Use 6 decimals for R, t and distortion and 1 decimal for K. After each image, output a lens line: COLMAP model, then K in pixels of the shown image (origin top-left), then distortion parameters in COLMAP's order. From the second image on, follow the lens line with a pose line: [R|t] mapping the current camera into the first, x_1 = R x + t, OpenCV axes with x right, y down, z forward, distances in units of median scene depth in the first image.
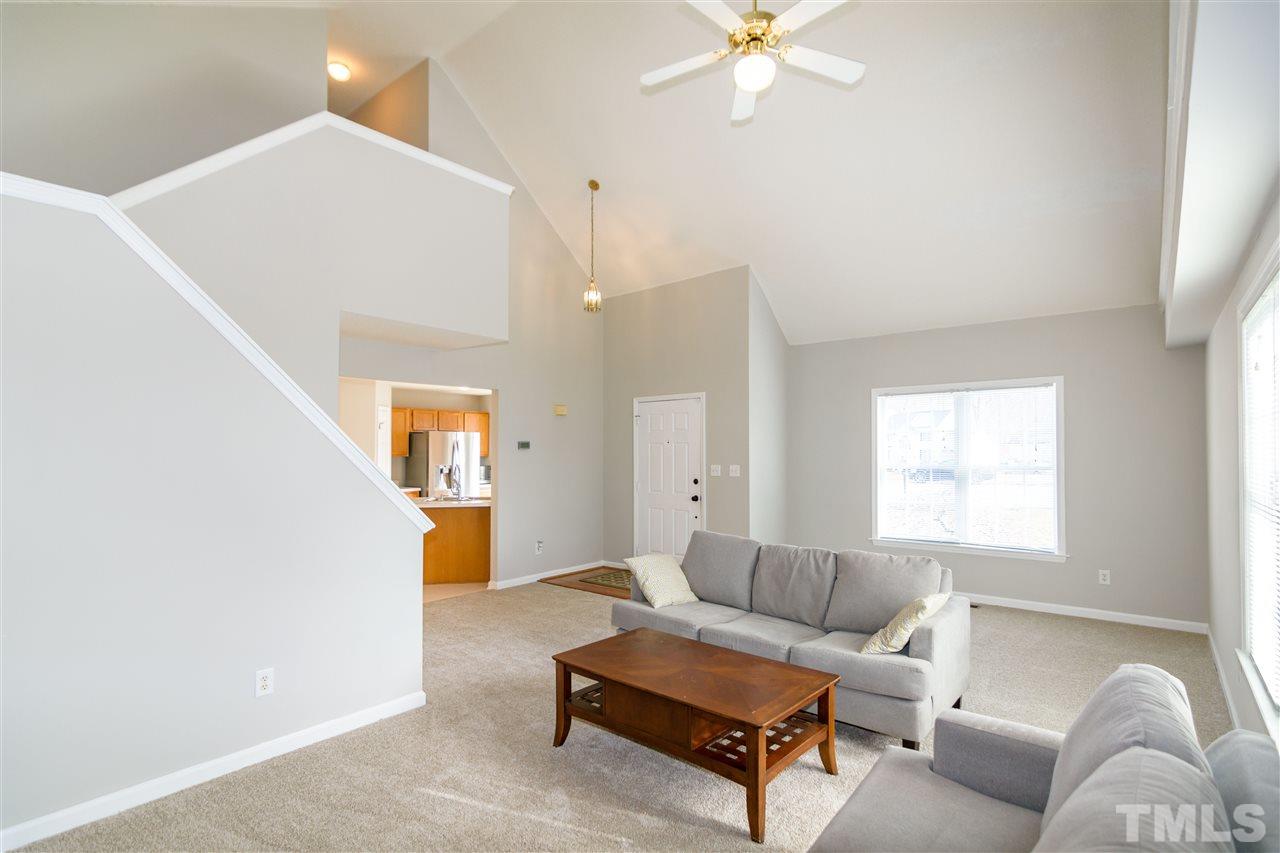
lens RADIAL K [[630.0, 0, 640.6], [0, 630.0, 440.7], [0, 0, 1]] dist [-0.000795, 0.001781]
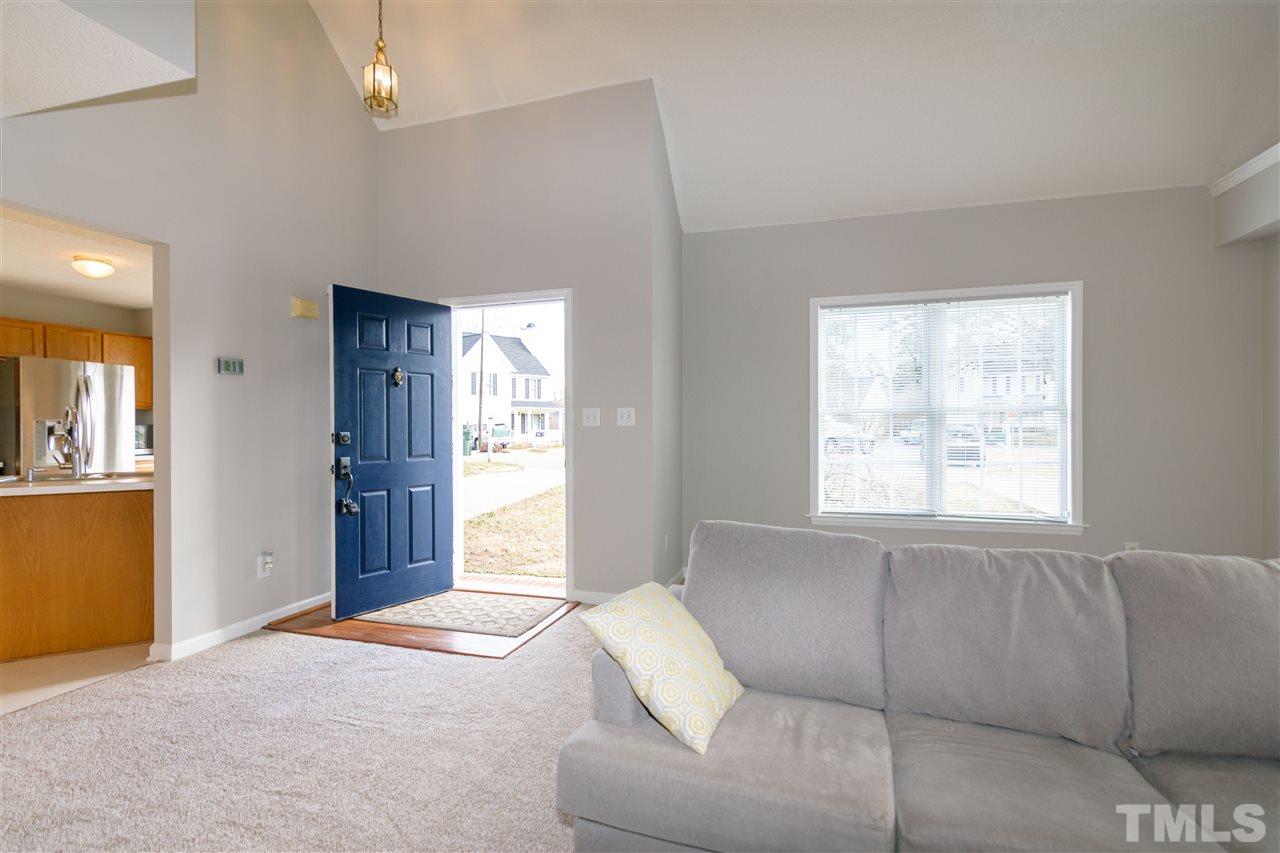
lens RADIAL K [[653.3, 0, 620.4], [0, 653.3, 430.7], [0, 0, 1]] dist [-0.001431, -0.000619]
pose [[0.929080, -0.004592, 0.369851, -0.087383], [-0.004186, 0.999728, 0.022929, 0.044868], [-0.369855, -0.022852, 0.928808, 0.391382]]
